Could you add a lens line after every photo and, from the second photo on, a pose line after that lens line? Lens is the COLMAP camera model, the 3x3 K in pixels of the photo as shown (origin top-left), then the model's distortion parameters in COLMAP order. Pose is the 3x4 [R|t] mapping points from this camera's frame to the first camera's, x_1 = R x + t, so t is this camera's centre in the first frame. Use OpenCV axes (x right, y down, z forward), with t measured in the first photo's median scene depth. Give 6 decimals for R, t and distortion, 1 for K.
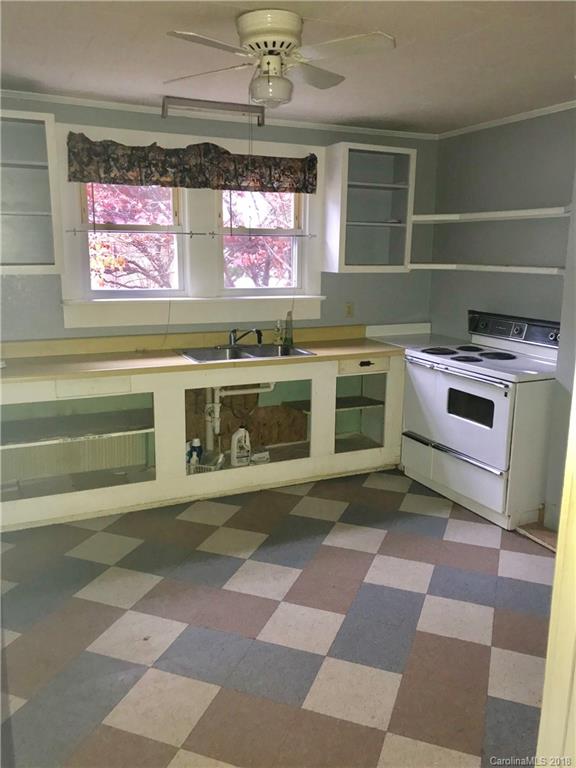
lens RADIAL K [[630.2, 0, 290.6], [0, 630.2, 384.6], [0, 0, 1]] dist [0.049730, 0.001178]
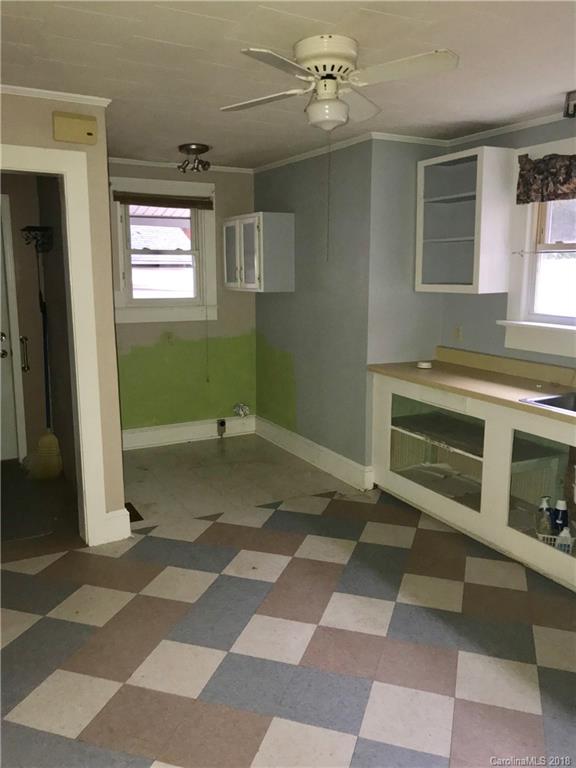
lens RADIAL K [[630.2, 0, 290.6], [0, 630.2, 384.6], [0, 0, 1]] dist [0.049730, 0.001178]
pose [[0.046240, 0.171458, -0.984106, 0.710643], [-0.217668, 0.963216, 0.157591, -0.128085], [0.974927, 0.206921, 0.081860, 0.646367]]
